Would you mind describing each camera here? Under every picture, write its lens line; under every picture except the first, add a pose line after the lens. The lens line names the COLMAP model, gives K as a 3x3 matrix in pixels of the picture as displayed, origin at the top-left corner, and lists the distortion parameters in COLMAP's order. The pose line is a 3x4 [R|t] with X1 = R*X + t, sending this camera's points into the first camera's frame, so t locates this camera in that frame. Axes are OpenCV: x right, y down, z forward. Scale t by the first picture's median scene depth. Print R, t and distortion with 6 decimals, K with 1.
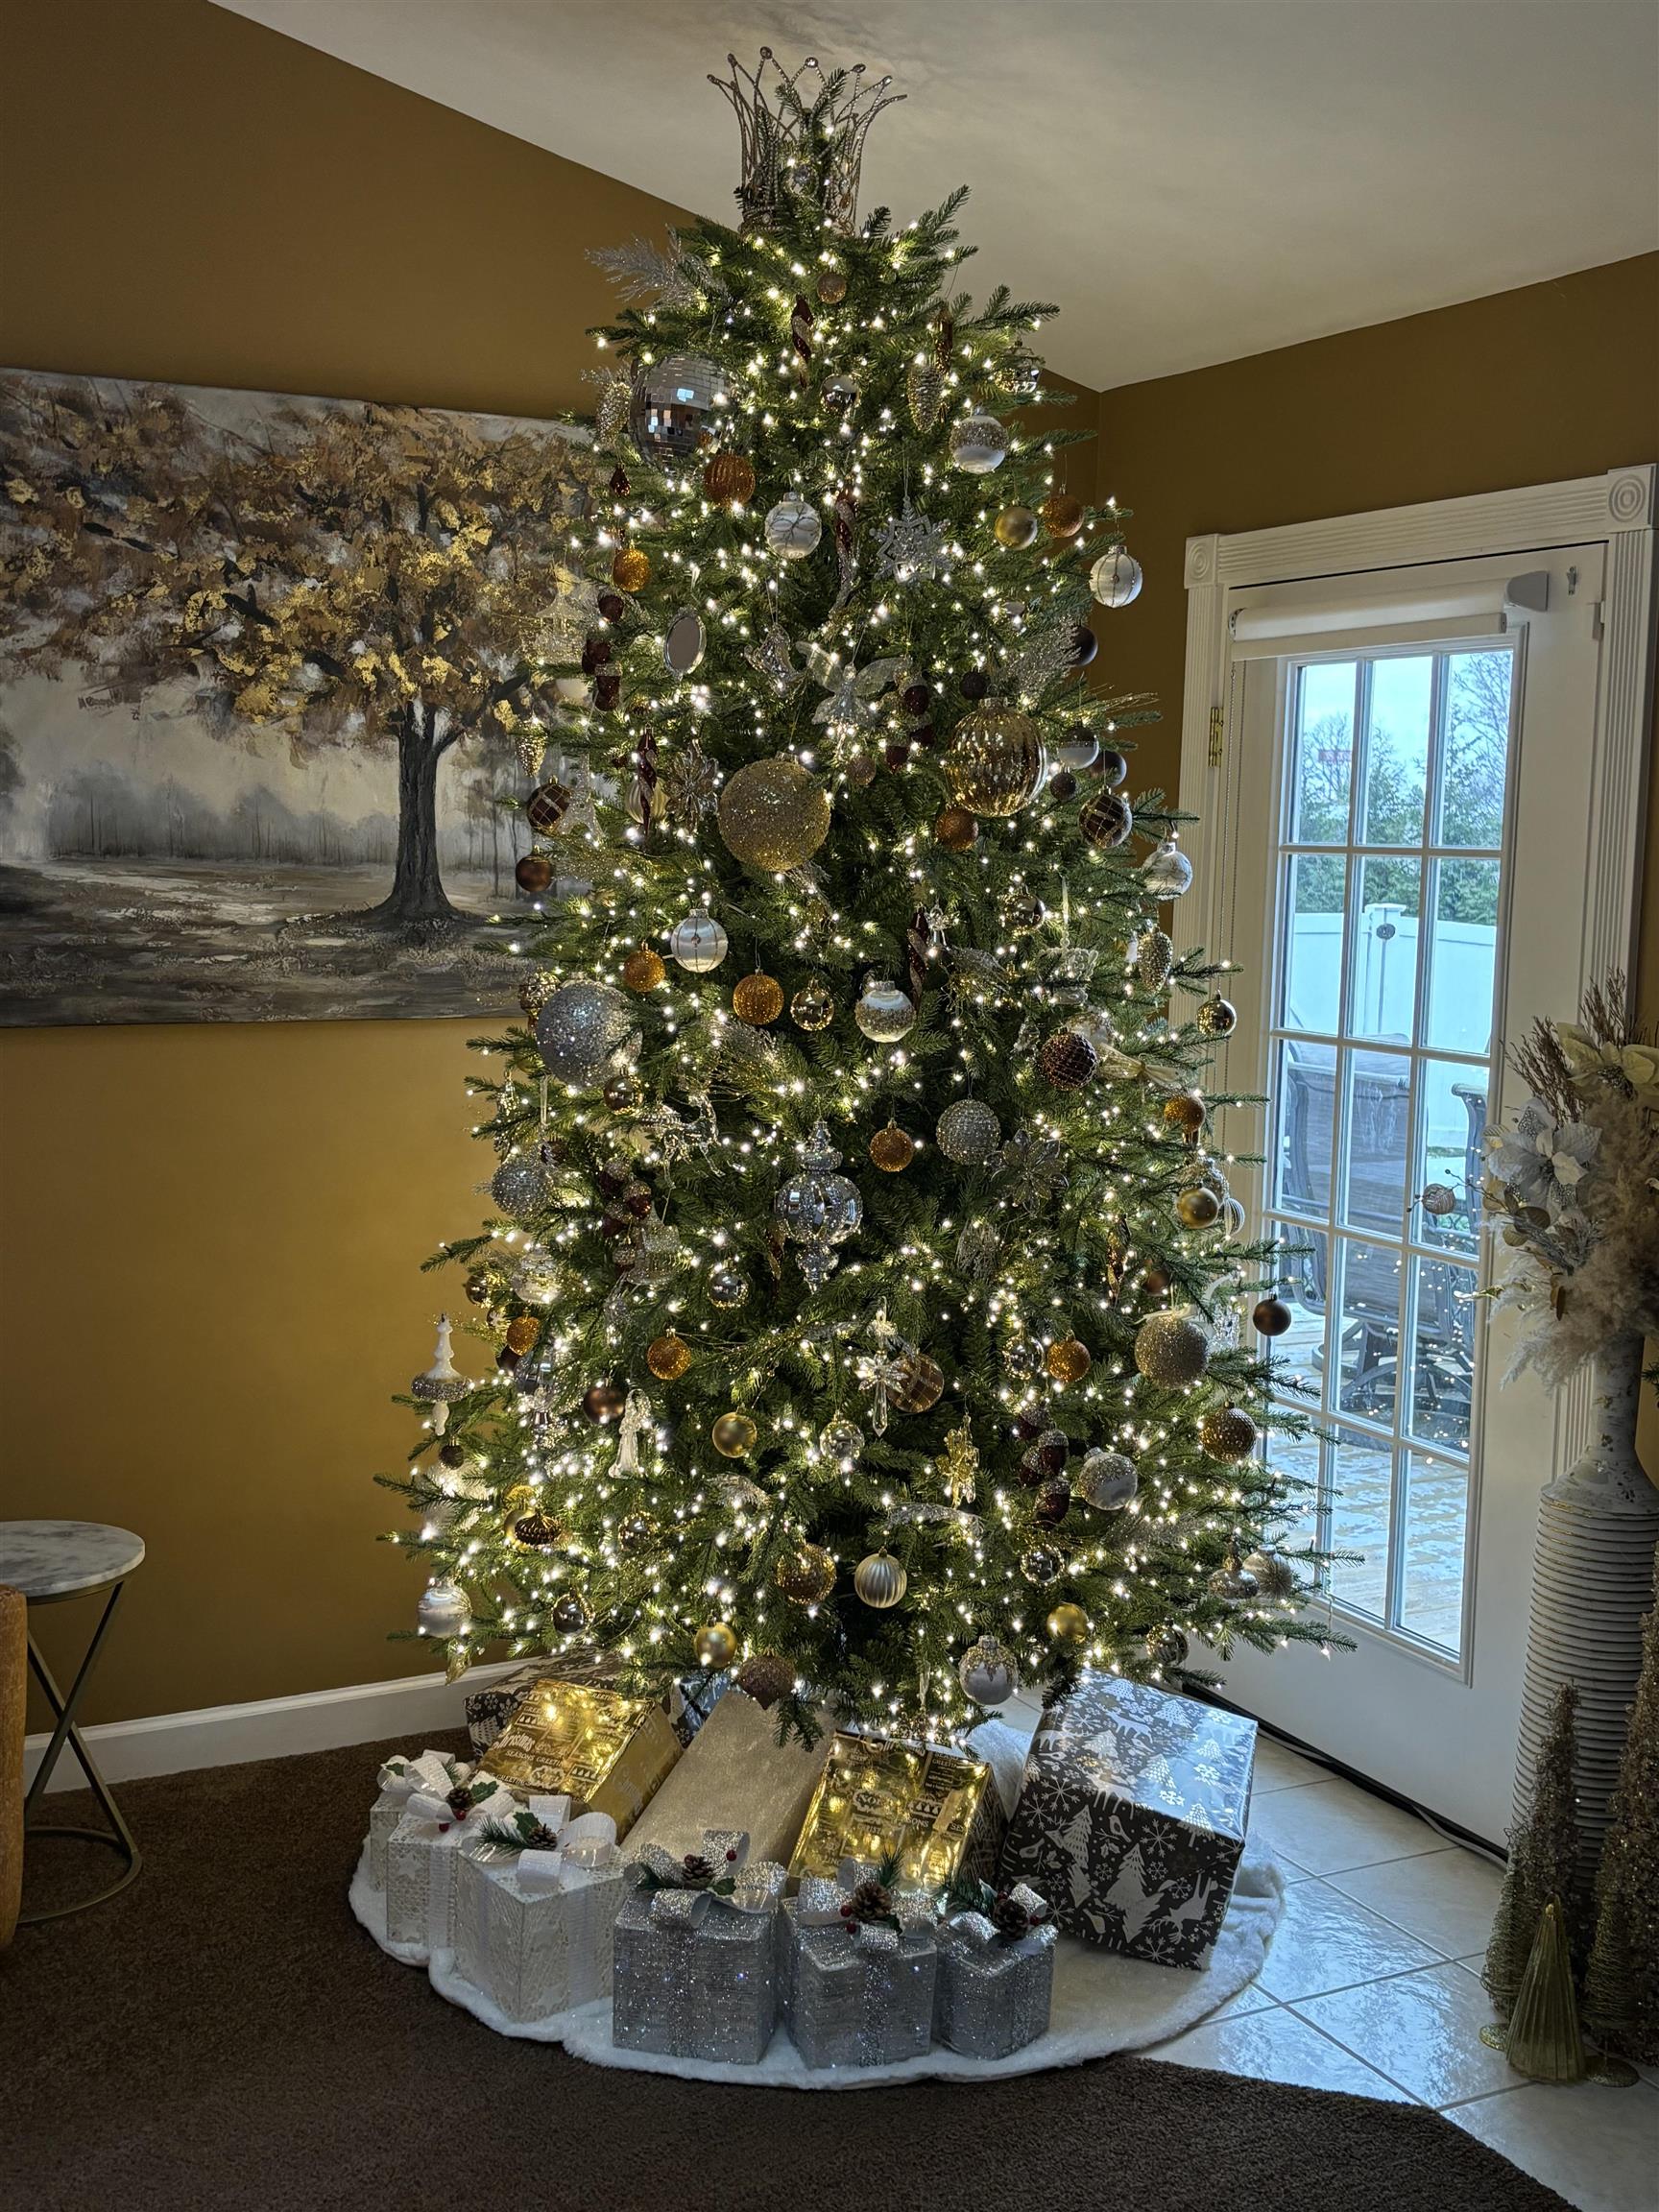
lens RADIAL K [[2444.1, 0, 829.5], [0, 2444.1, 1106.0], [0, 0, 1]] dist [0.057239, -0.003832]
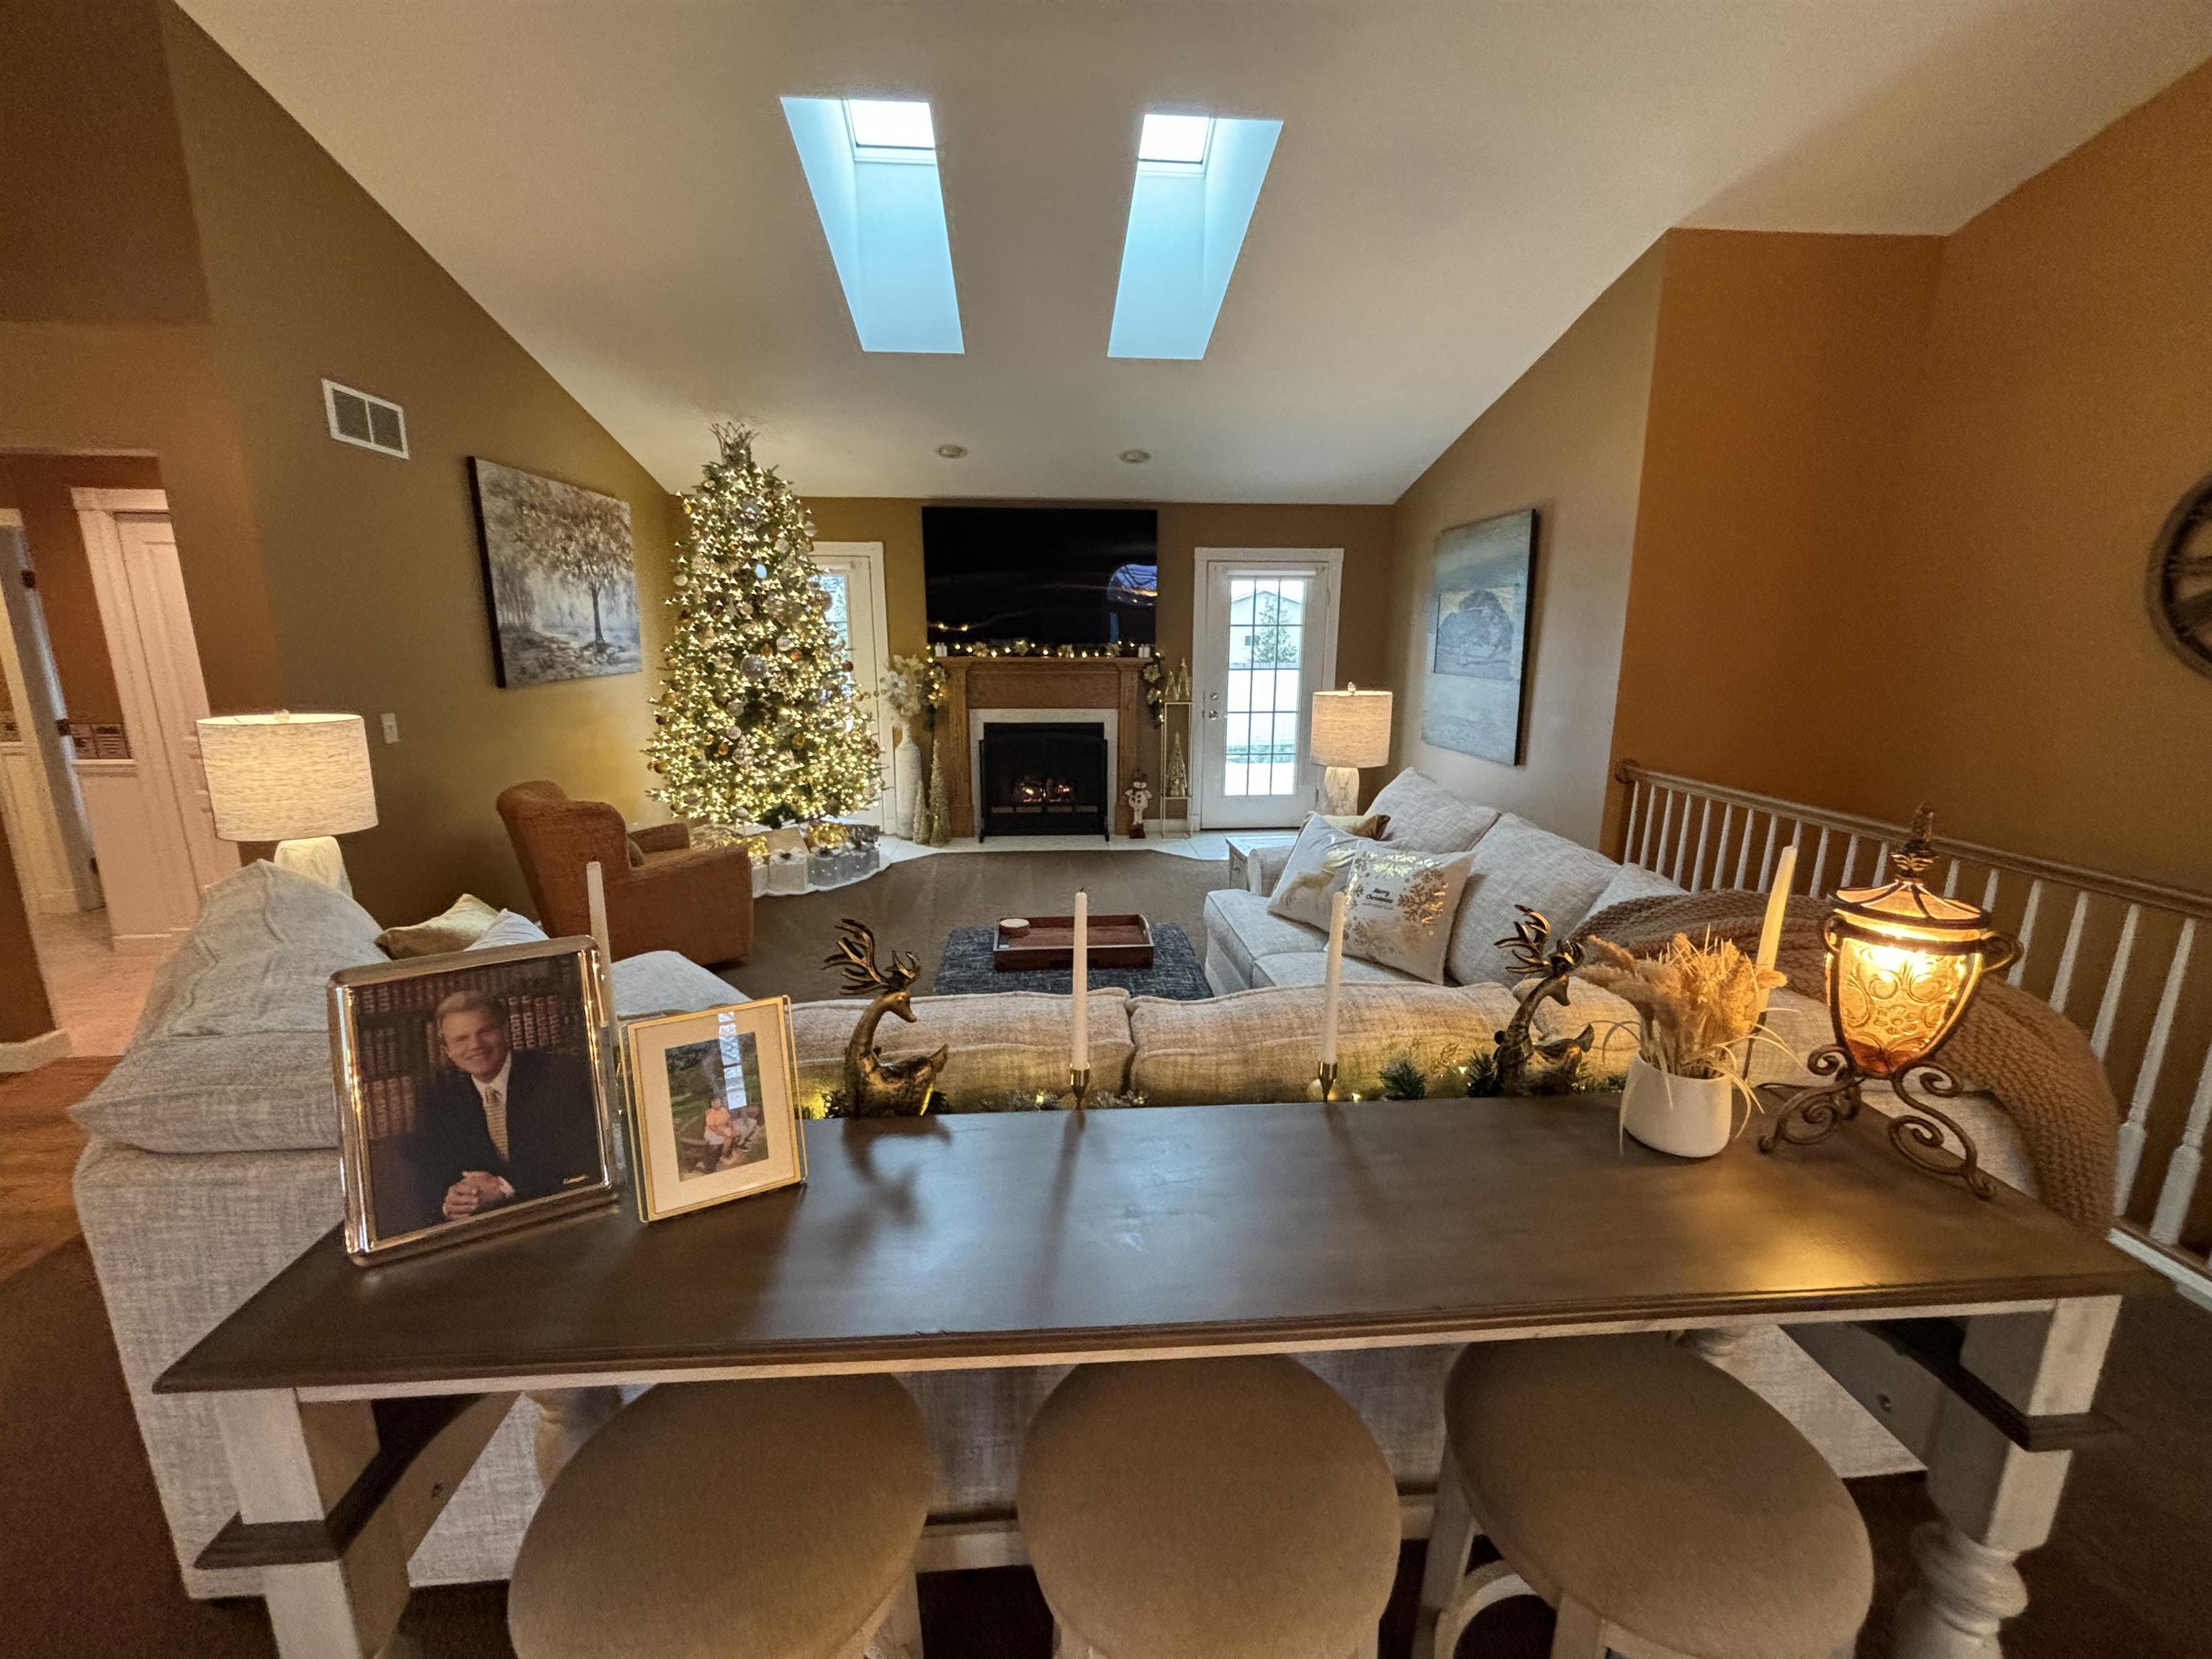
lens RADIAL K [[890.9, 0, 1106.0], [0, 890.9, 829.5], [0, 0, 1]] dist [0.002467, 0.000131]
pose [[0.393949, -0.220158, 0.892376, -1.232504], [0.111635, 0.975162, 0.191300, 0.014788], [-0.912328, 0.024257, 0.408742, -0.145496]]
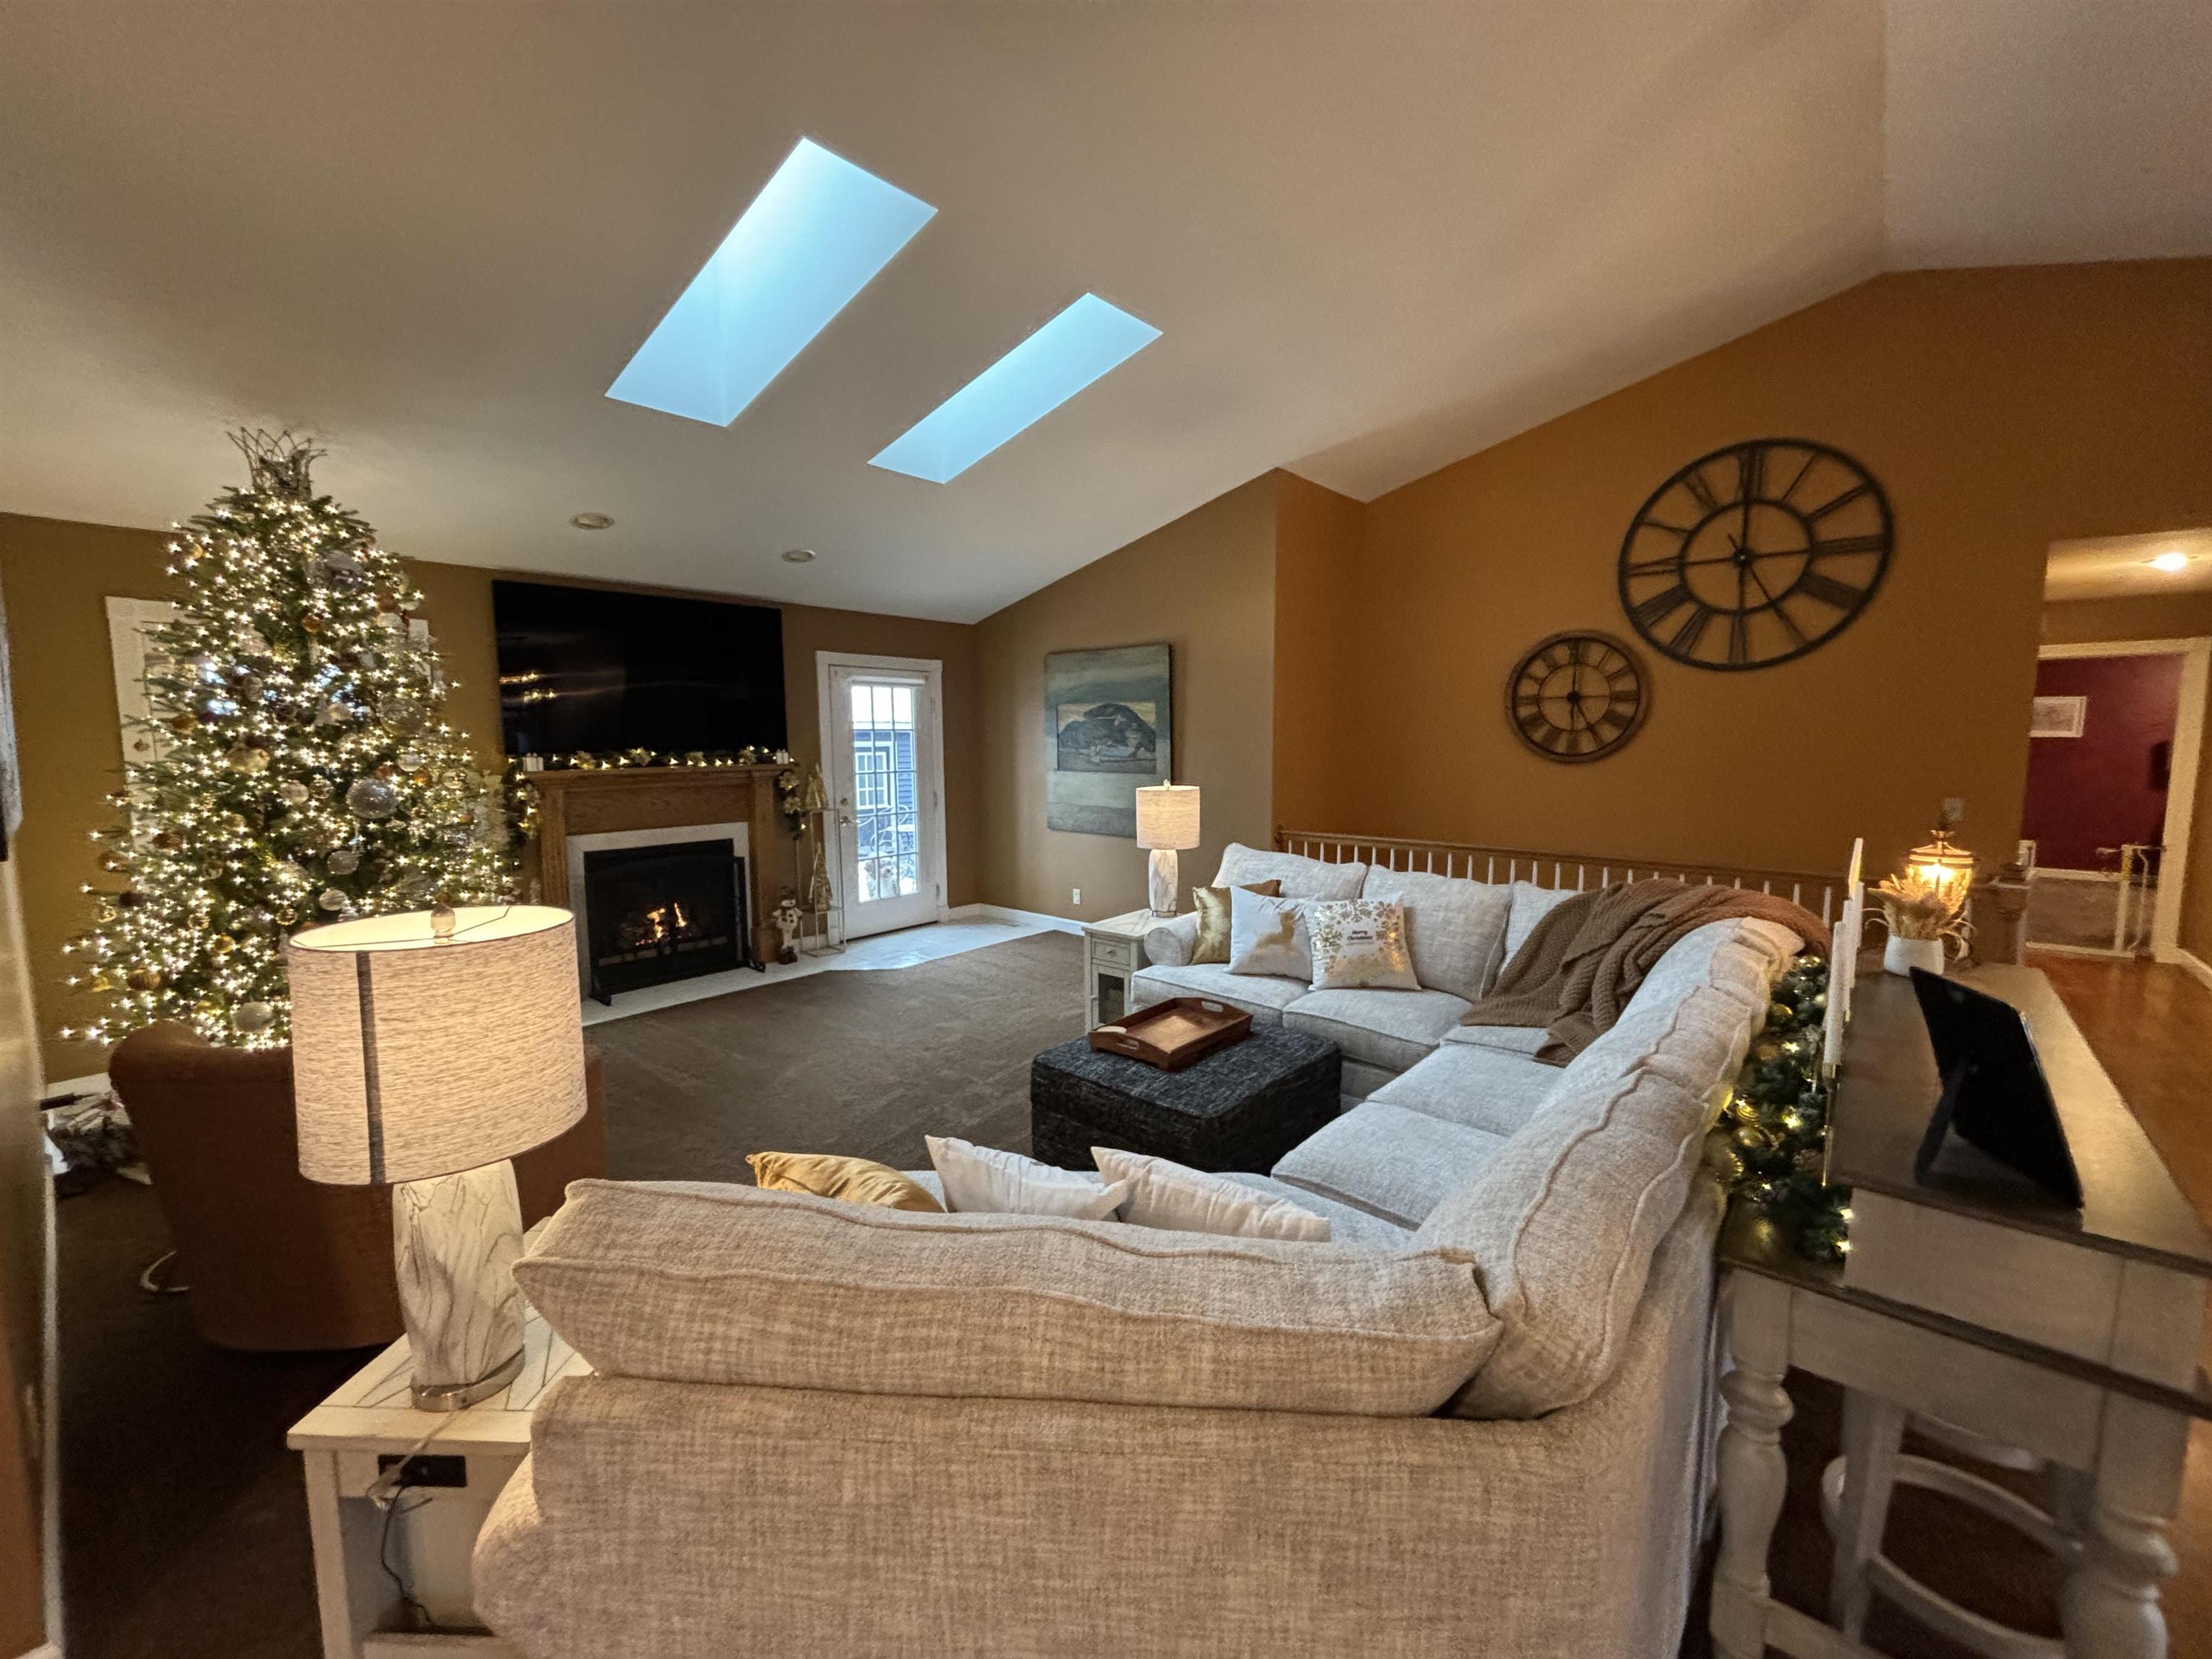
lens RADIAL K [[893.7, 0, 1102.8], [0, 893.7, 823.2], [0, 0, 1]] dist [-0.000121, 0.000139]
pose [[-0.362669, -0.116159, 0.924650, -1.282157], [0.101987, 0.981295, 0.163277, -0.077716], [-0.926321, 0.153517, -0.344039, 0.574018]]
